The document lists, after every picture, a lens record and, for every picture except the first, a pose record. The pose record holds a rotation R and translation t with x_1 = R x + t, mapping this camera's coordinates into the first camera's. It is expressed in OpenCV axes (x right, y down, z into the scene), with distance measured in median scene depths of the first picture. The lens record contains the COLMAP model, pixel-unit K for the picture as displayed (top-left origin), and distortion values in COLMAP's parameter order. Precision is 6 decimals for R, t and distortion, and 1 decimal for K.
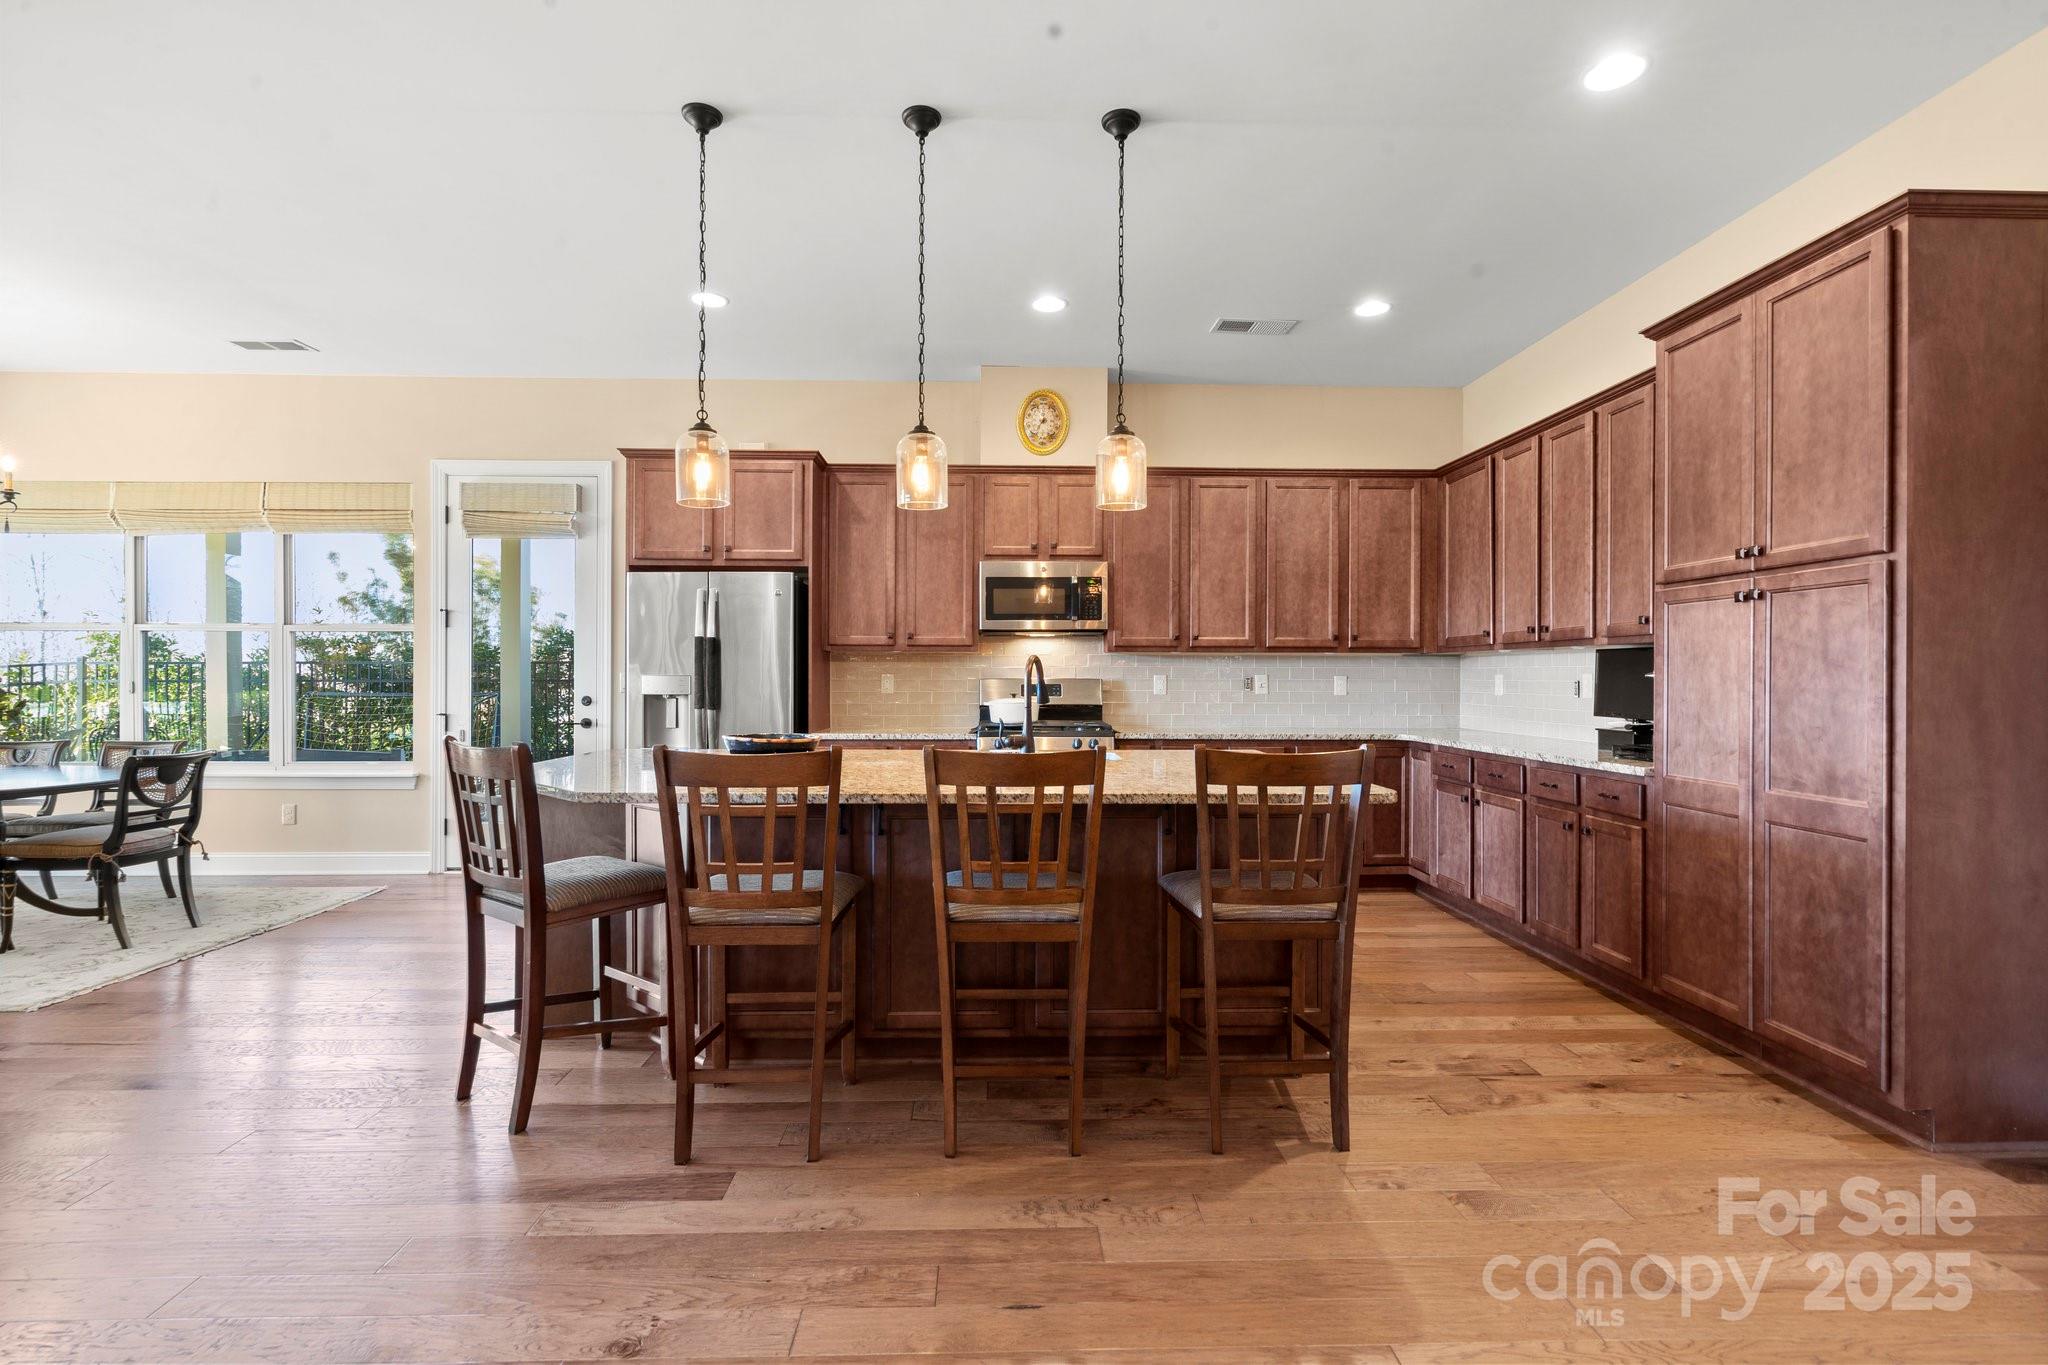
lens RADIAL K [[946.5, 0, 1019.4], [0, 946.5, 672.7], [0, 0, 1]] dist [-0.000436, 0.000499]
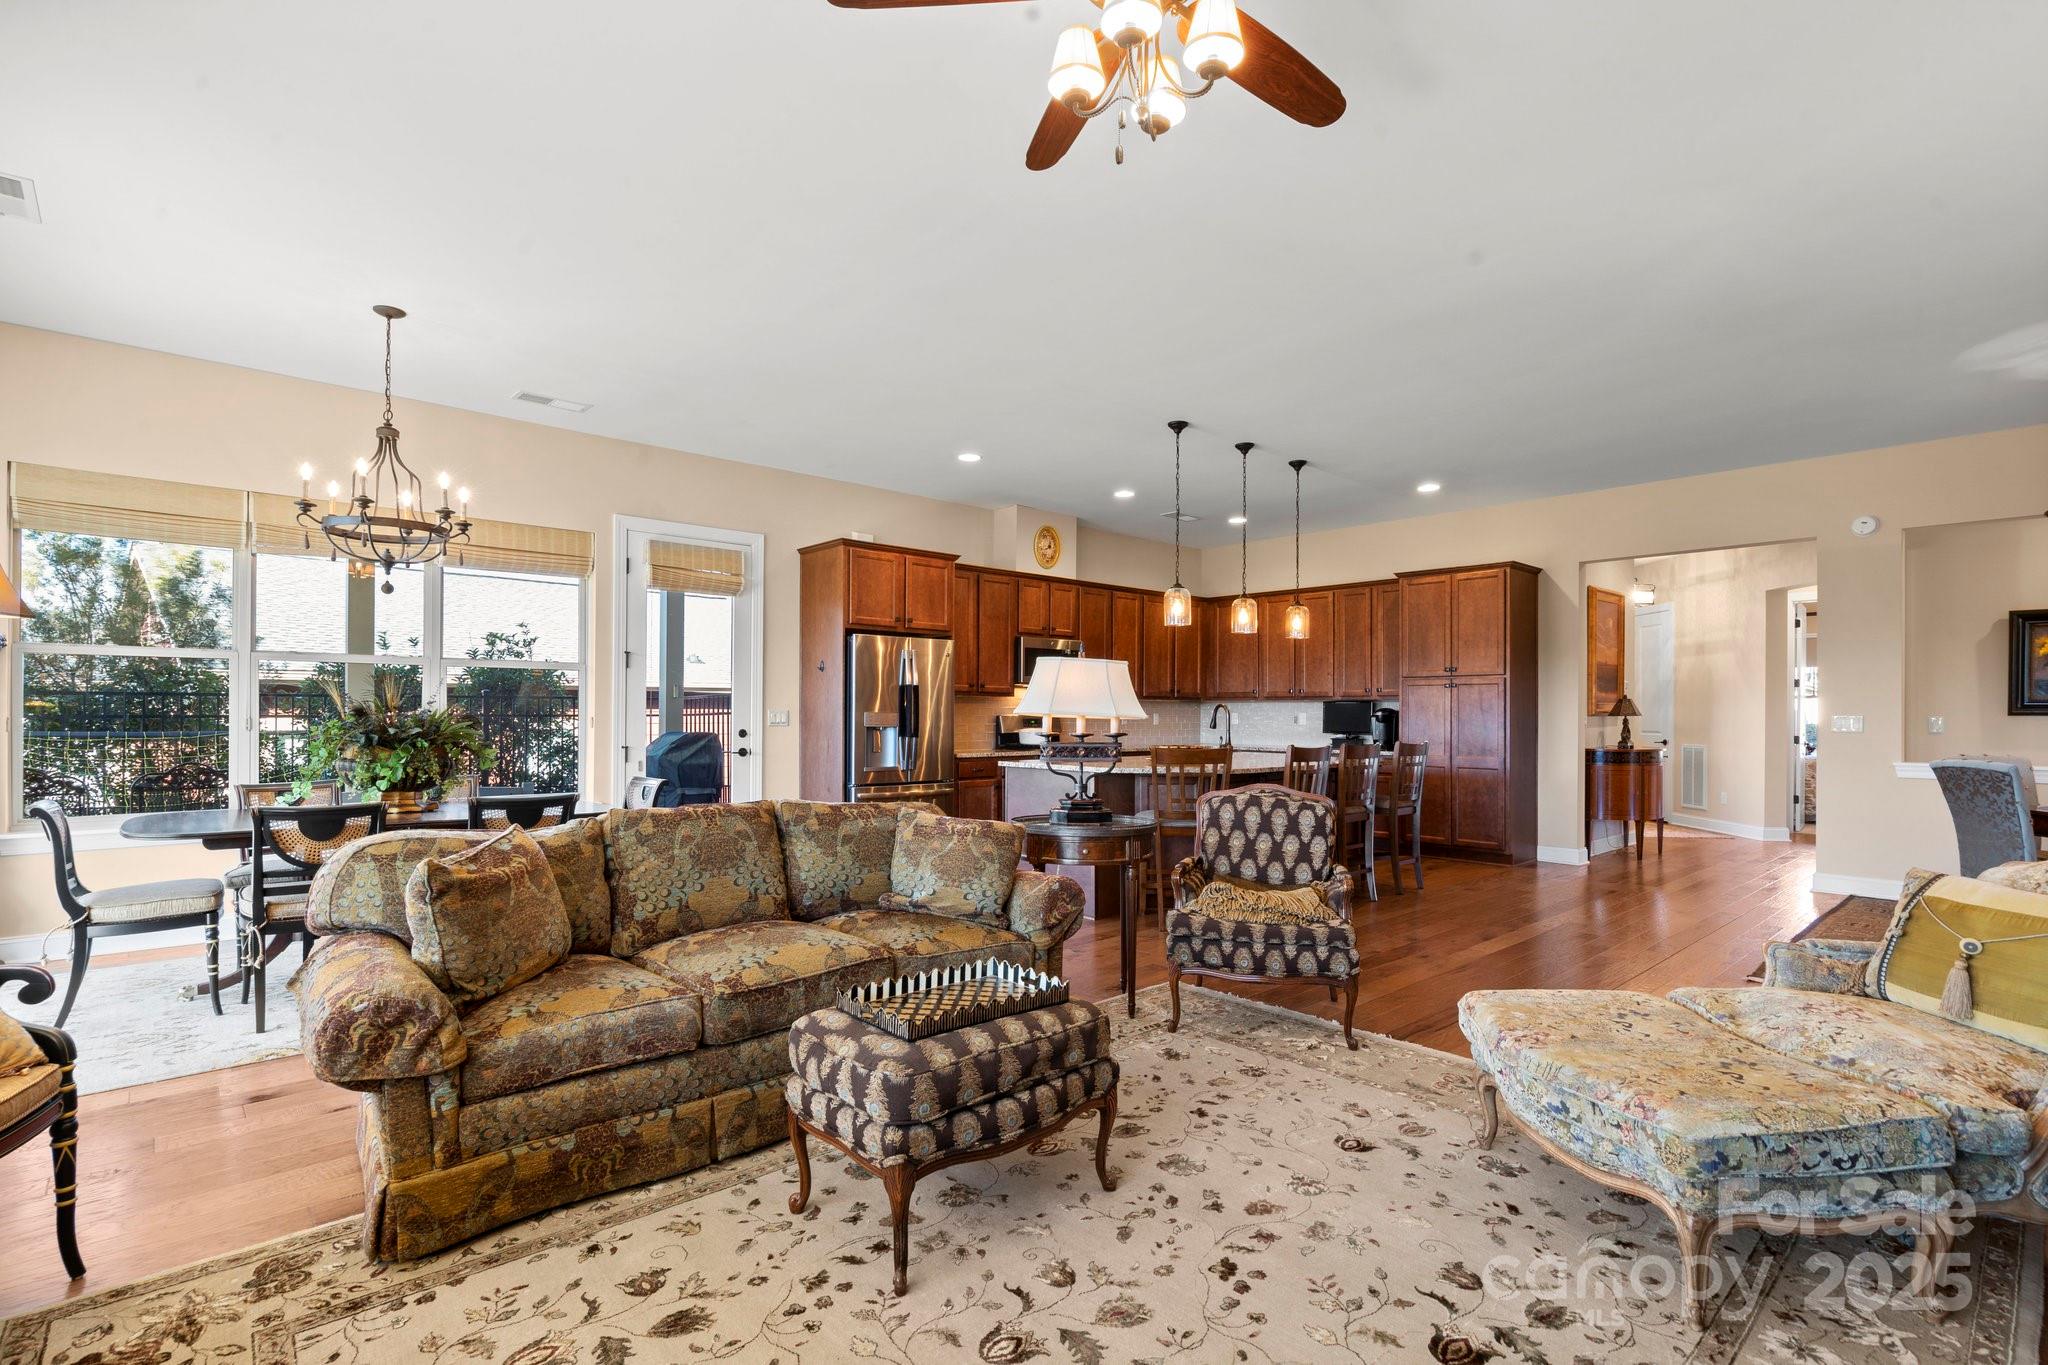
lens RADIAL K [[973.1, 0, 1018.1], [0, 973.1, 704.4], [0, 0, 1]] dist [-0.001878, -0.000009]
pose [[0.757163, 0.007106, 0.653188, -1.041925], [-0.006033, 0.999974, -0.003886, -0.004321], [-0.653199, -0.000999, 0.757186, -0.160715]]
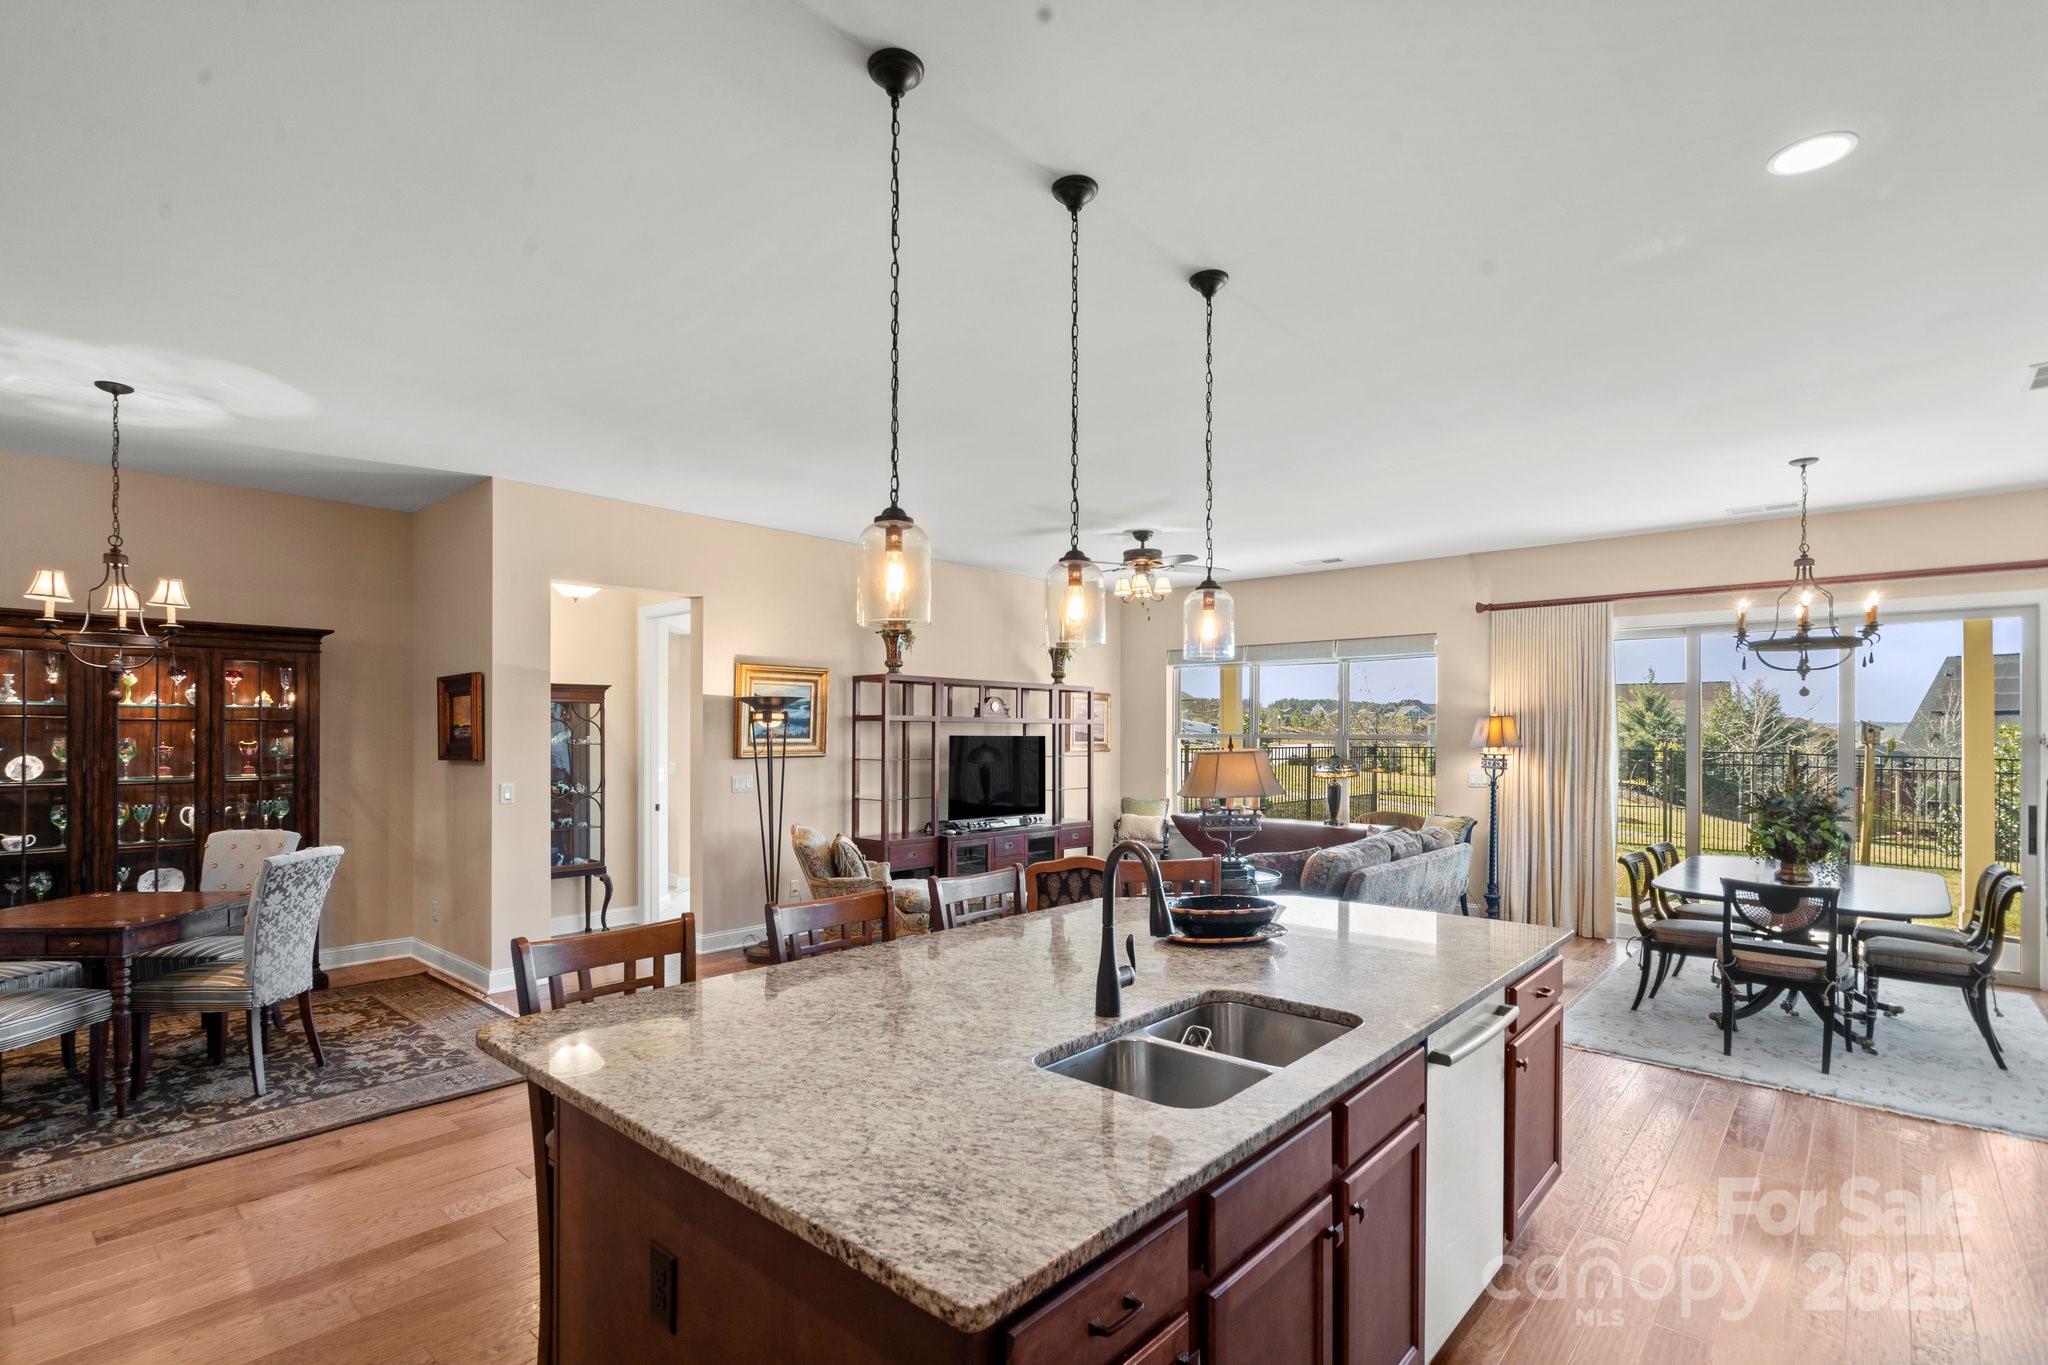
lens RADIAL K [[966.0, 0, 1019.4], [0, 966.0, 734.4], [0, 0, 1]] dist [-0.002452, 0.000195]
pose [[-0.686209, -0.002394, -0.727400, 0.308113], [-0.004788, 0.999988, 0.001226, -0.055449], [0.727388, 0.004324, -0.686212, 0.873517]]
